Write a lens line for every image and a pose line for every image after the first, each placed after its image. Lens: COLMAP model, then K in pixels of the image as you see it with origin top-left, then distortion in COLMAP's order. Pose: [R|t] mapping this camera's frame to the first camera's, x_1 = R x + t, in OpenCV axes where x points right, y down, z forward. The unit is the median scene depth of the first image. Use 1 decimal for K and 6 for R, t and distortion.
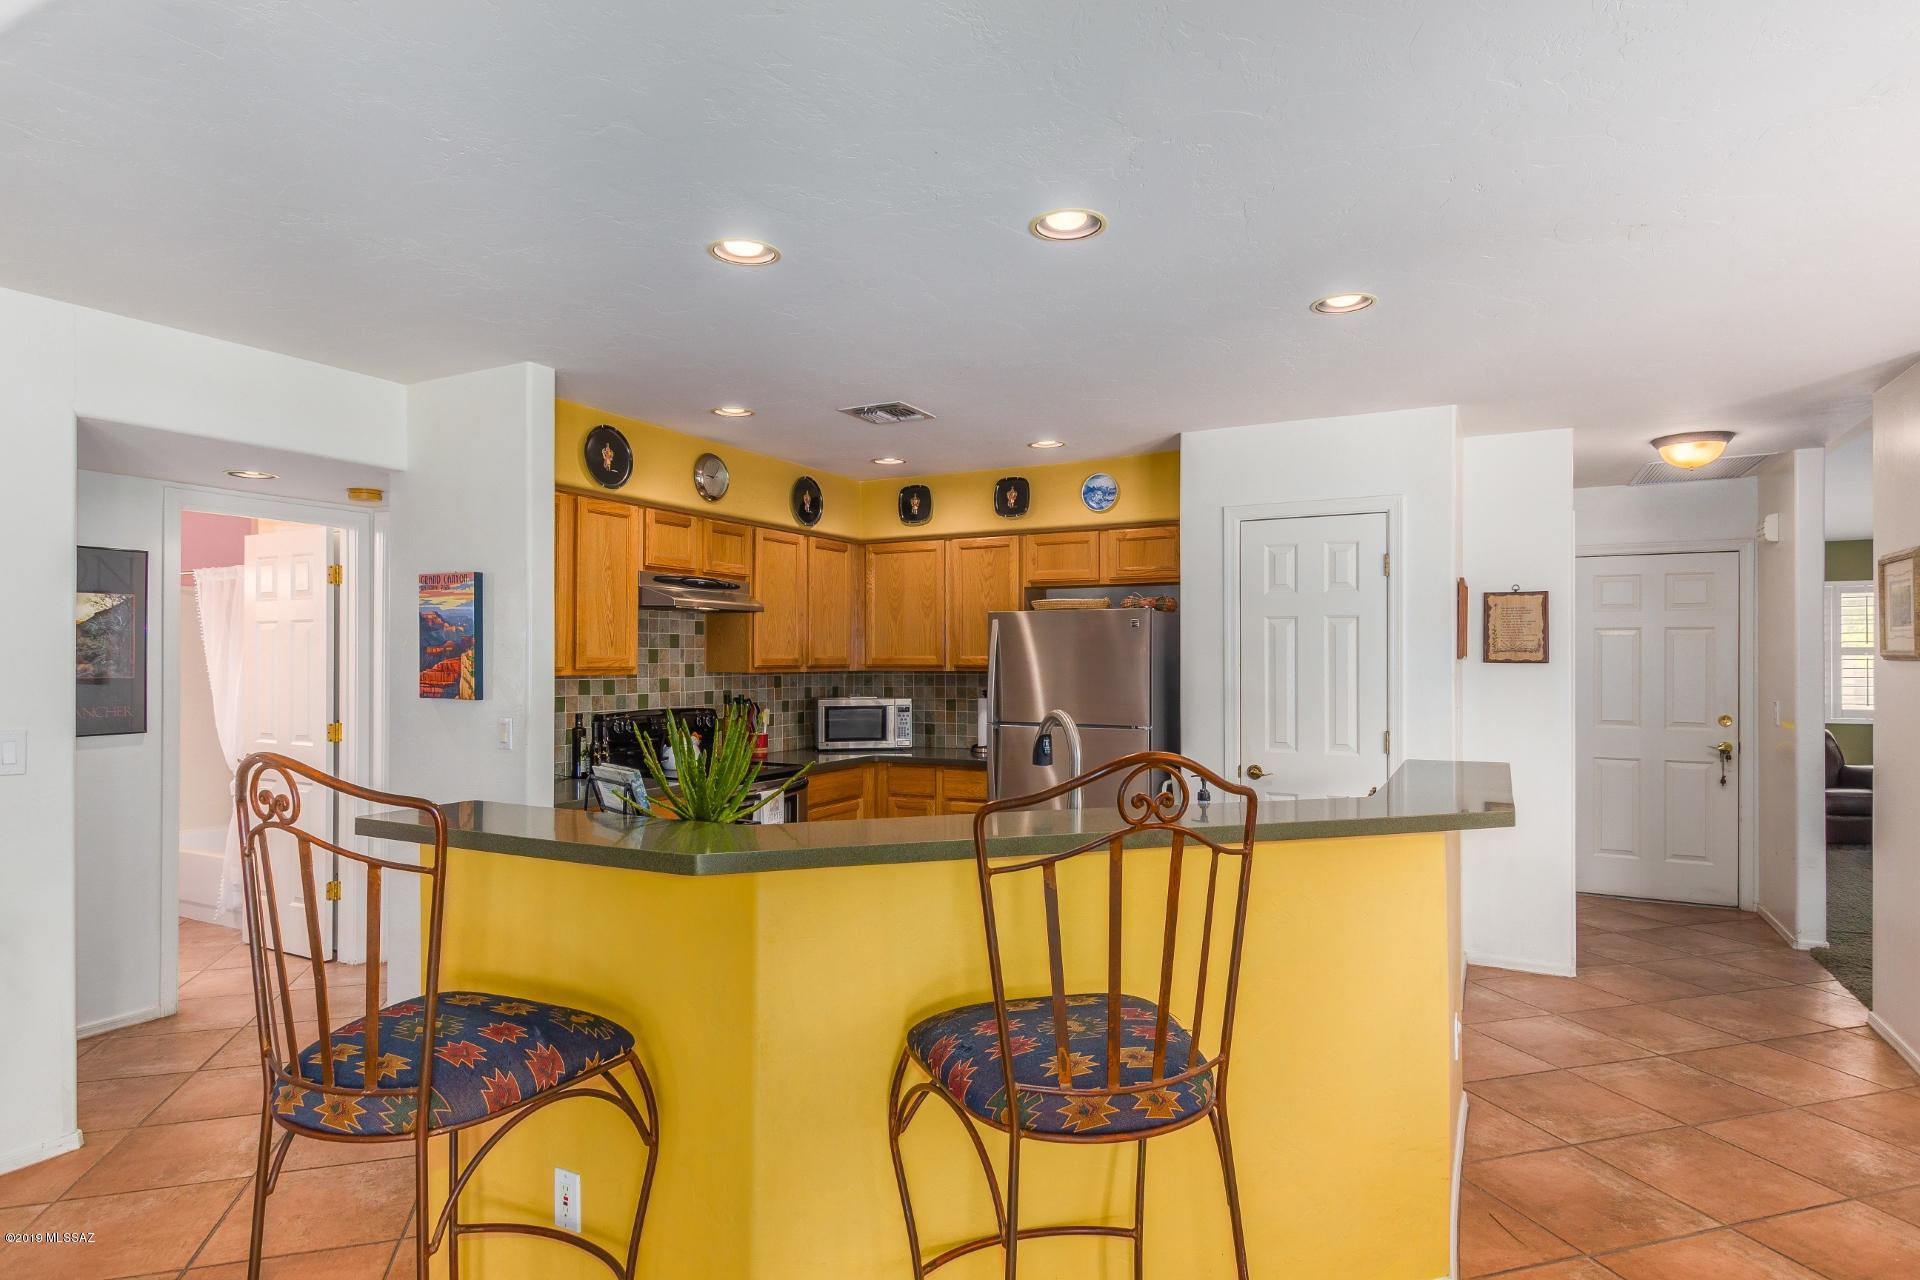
lens RADIAL K [[1032.8, 0, 954.2], [0, 1032.8, 657.9], [0, 0, 1]] dist [0.001380, 0.003907]
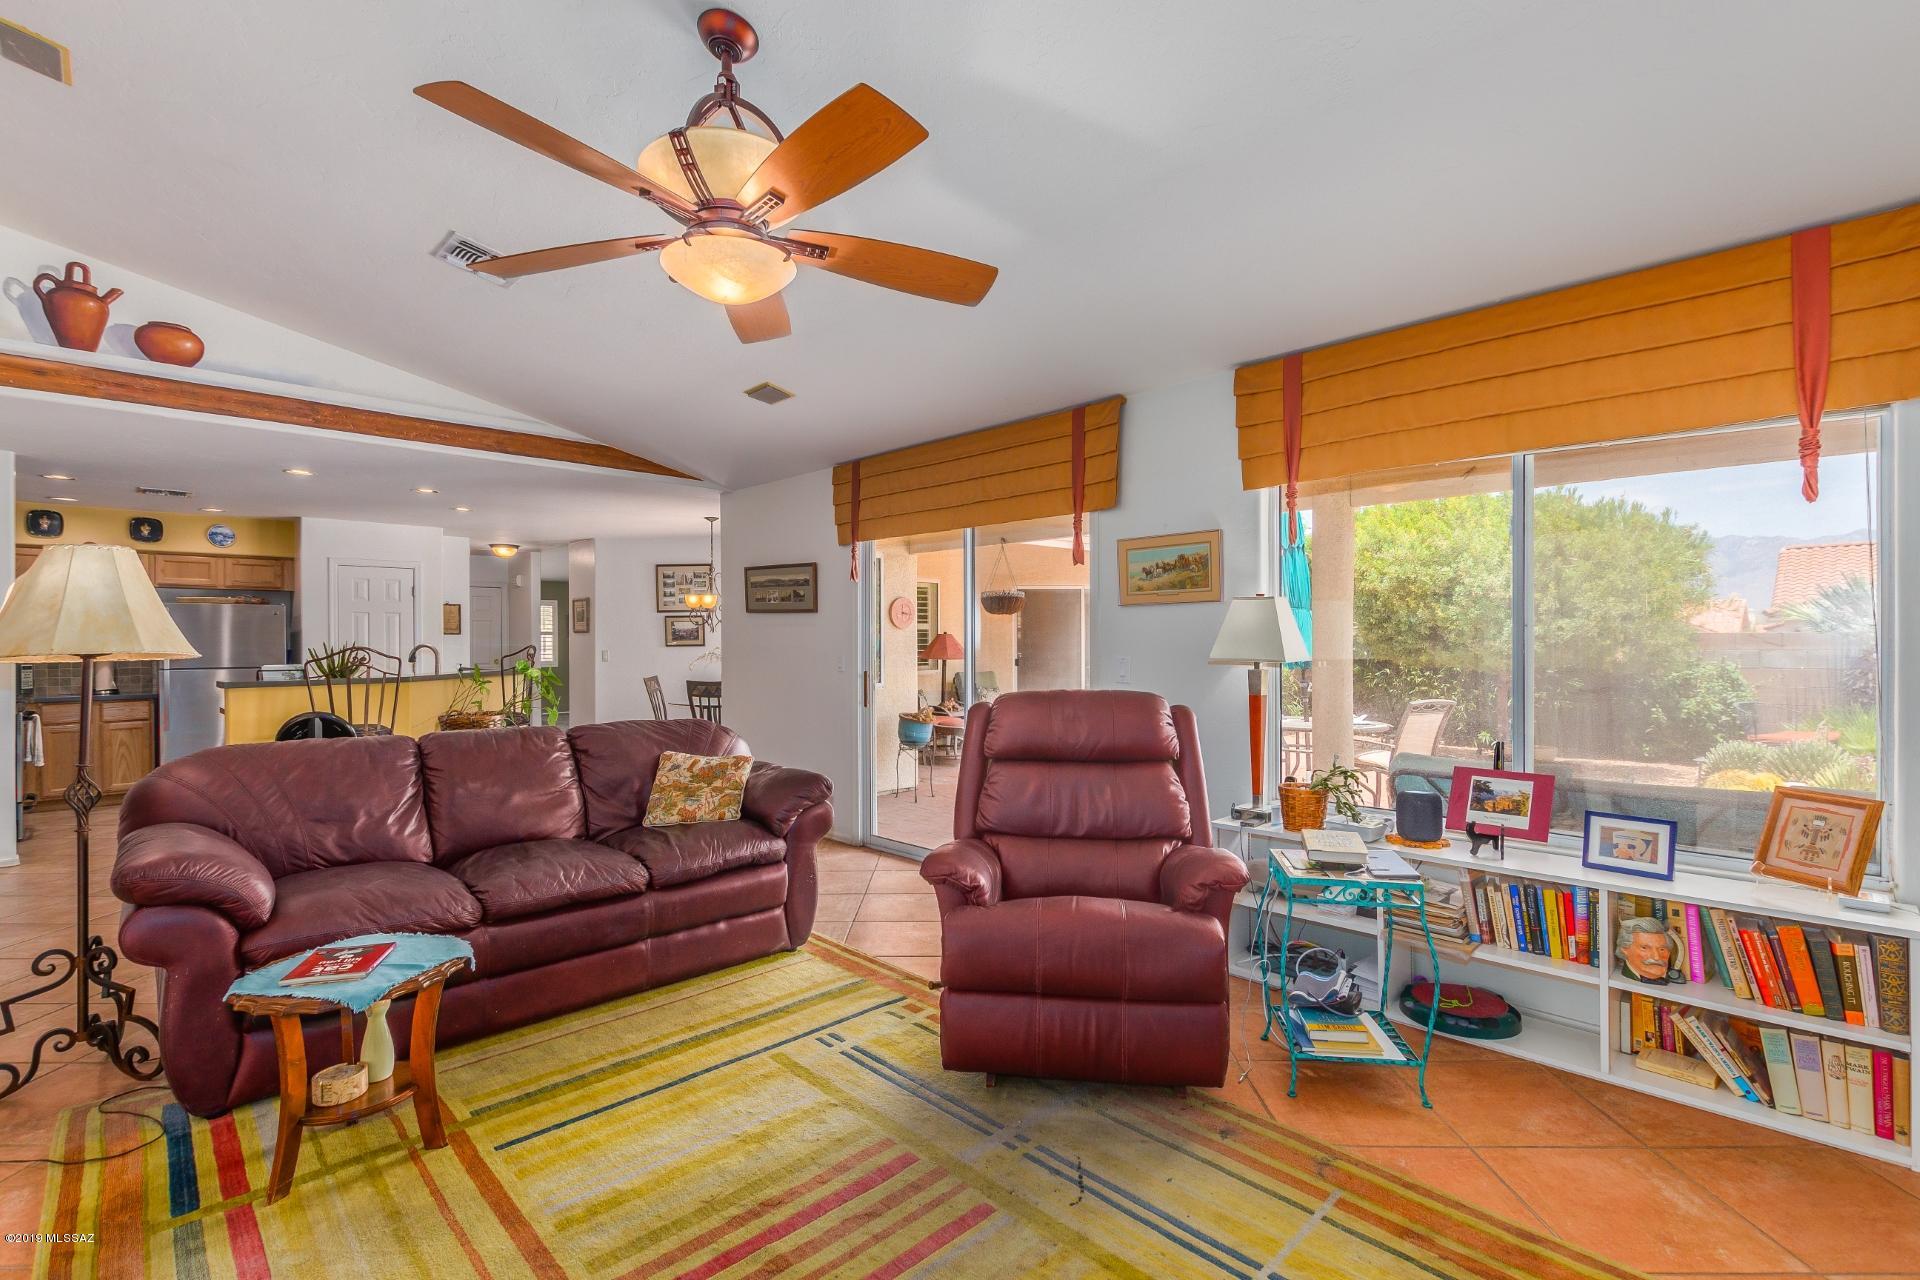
lens RADIAL K [[882.7, 0, 950.5], [0, 882.7, 645.8], [0, 0, 1]] dist [0.010766, -0.004354]
pose [[0.310060, -0.007457, 0.950688, -0.941629], [0.005648, 0.999966, 0.006002, 0.023131], [-0.950700, 0.003509, 0.310092, -0.655782]]
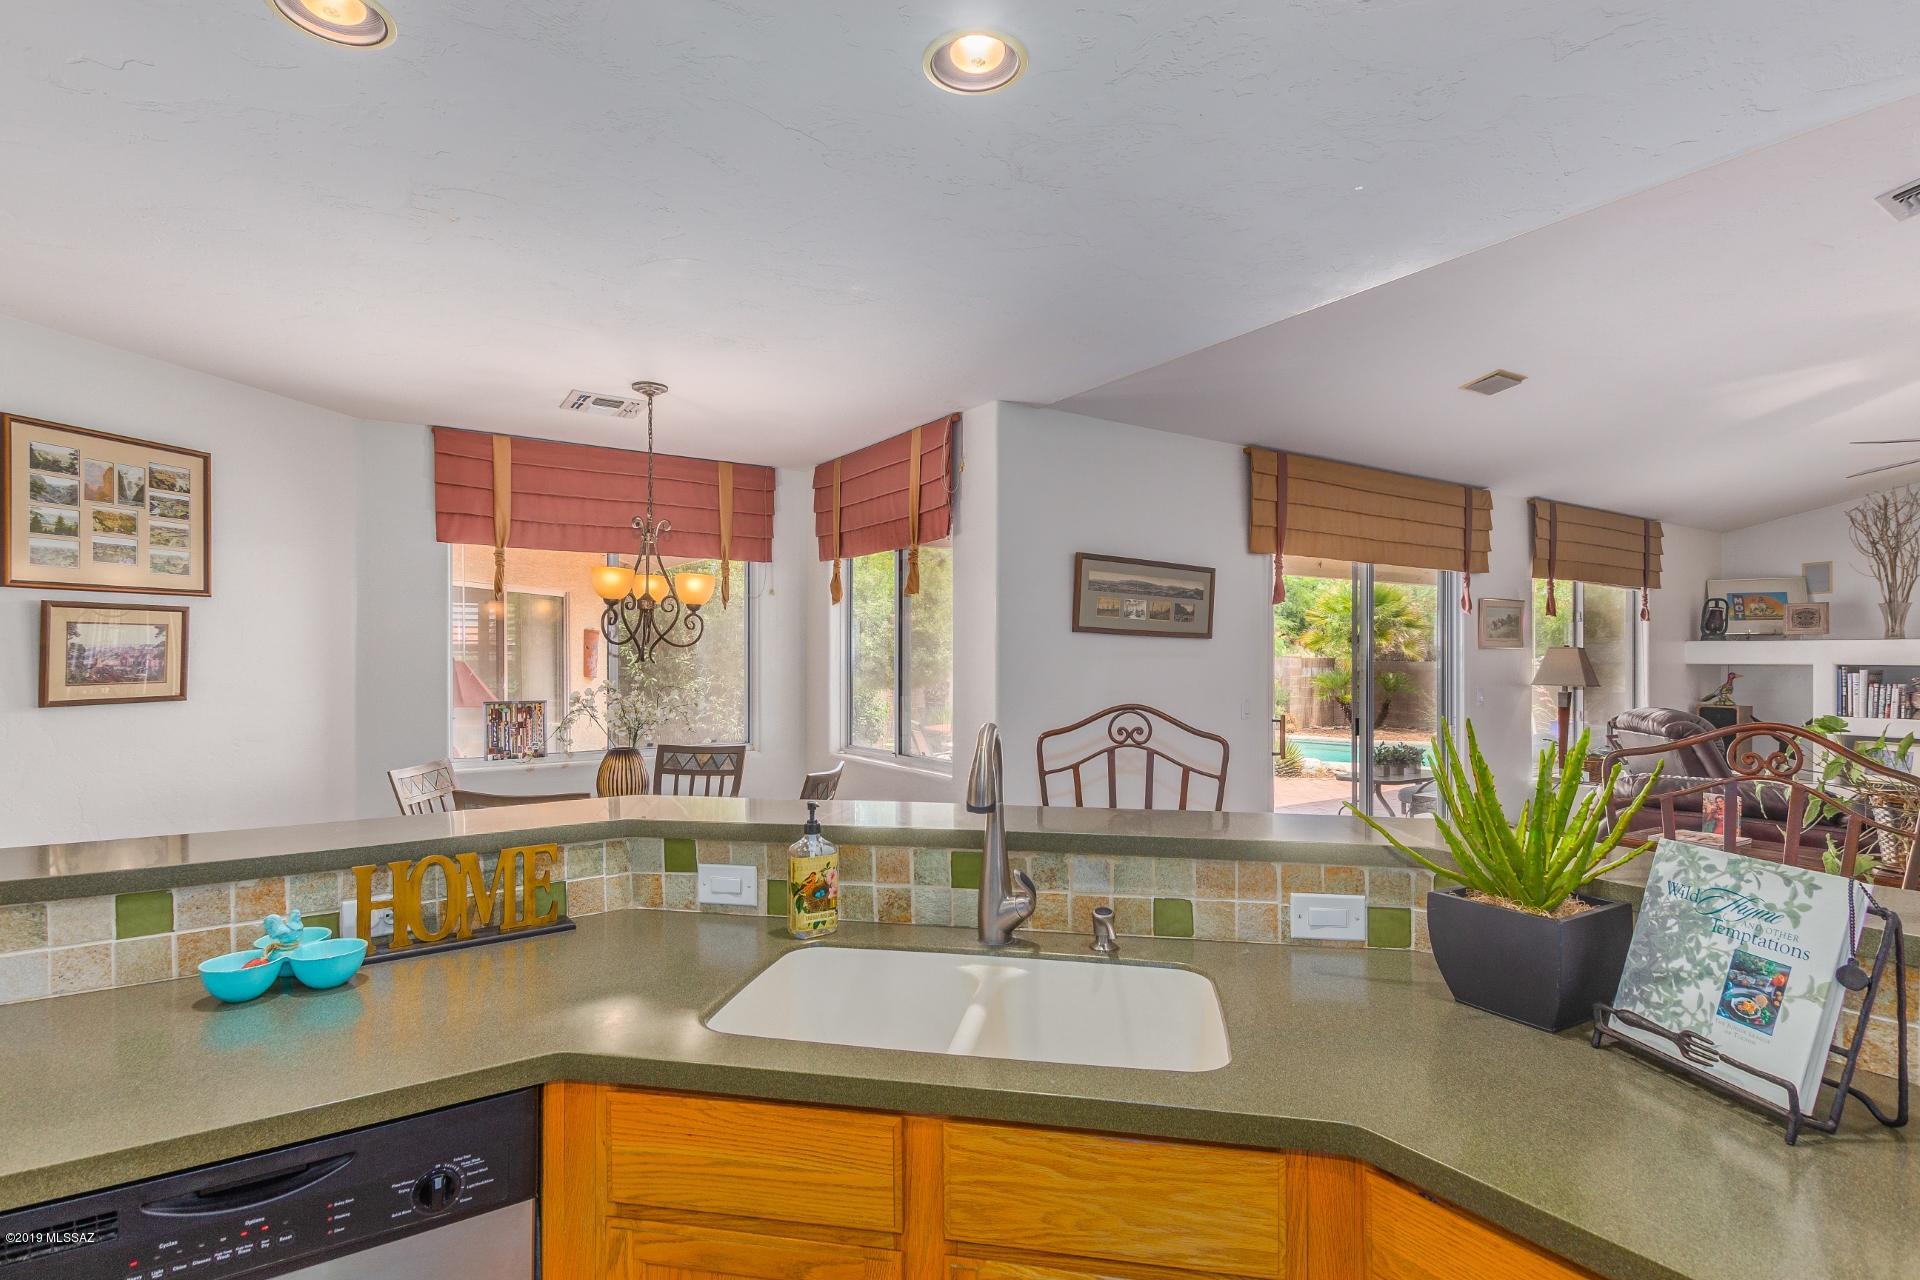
lens RADIAL K [[930.9, 0, 943.8], [0, 930.9, 661.3], [0, 0, 1]] dist [0.019834, -0.007206]
pose [[-0.878378, -0.003217, 0.477956, -0.089525], [0.000087, 0.999976, 0.006891, 0.000453], [-0.477967, 0.006094, -0.878357, 0.757324]]
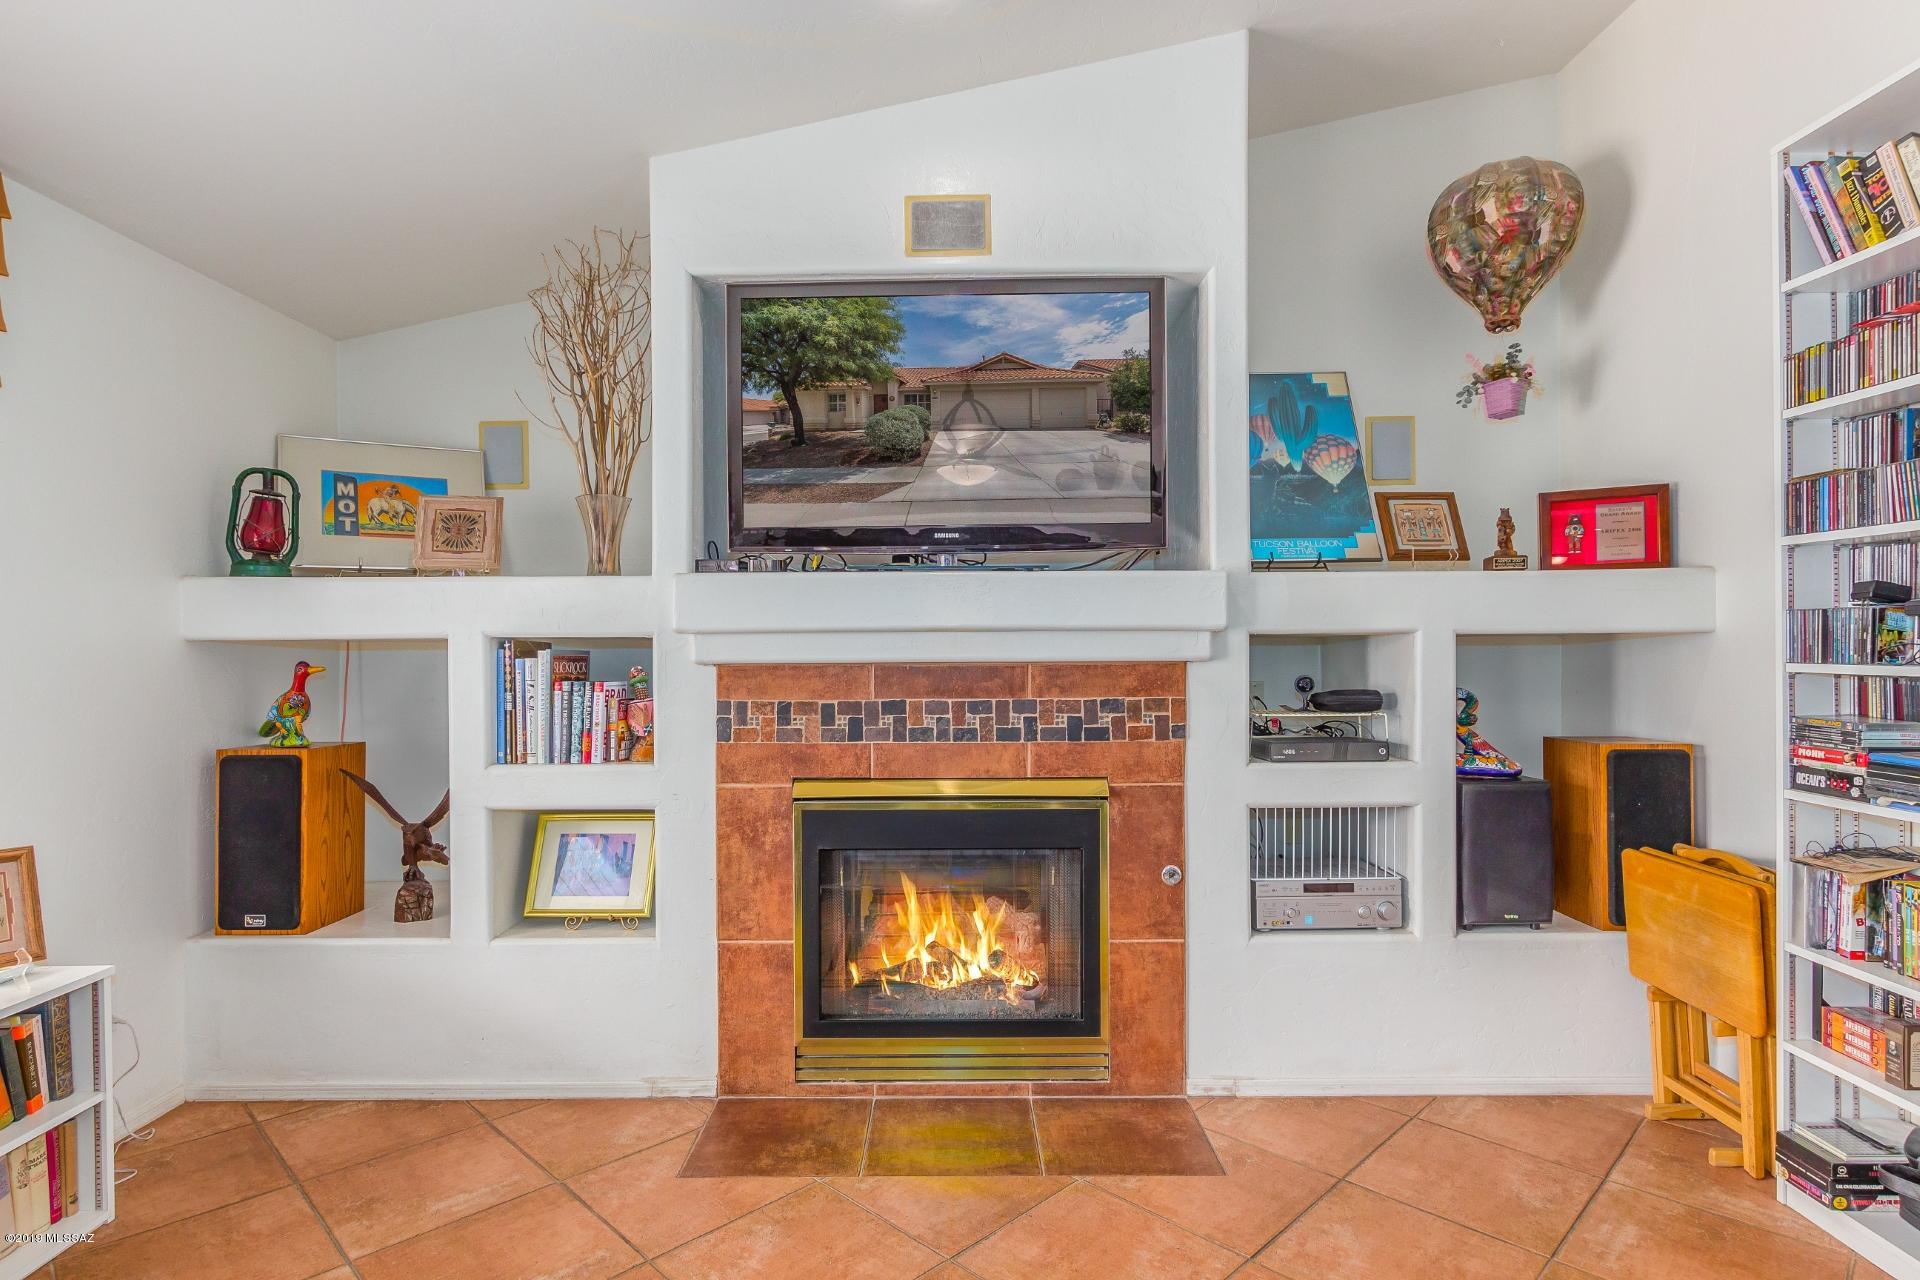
lens RADIAL K [[1032.8, 0, 949.0], [0, 1032.8, 655.3], [0, 0, 1]] dist [0.001380, 0.003907]
pose [[-0.884868, 0.007515, -0.465782, -0.518983], [0.006551, 0.999972, 0.003689, 0.024327], [0.465797, 0.000213, -0.884892, -0.374116]]
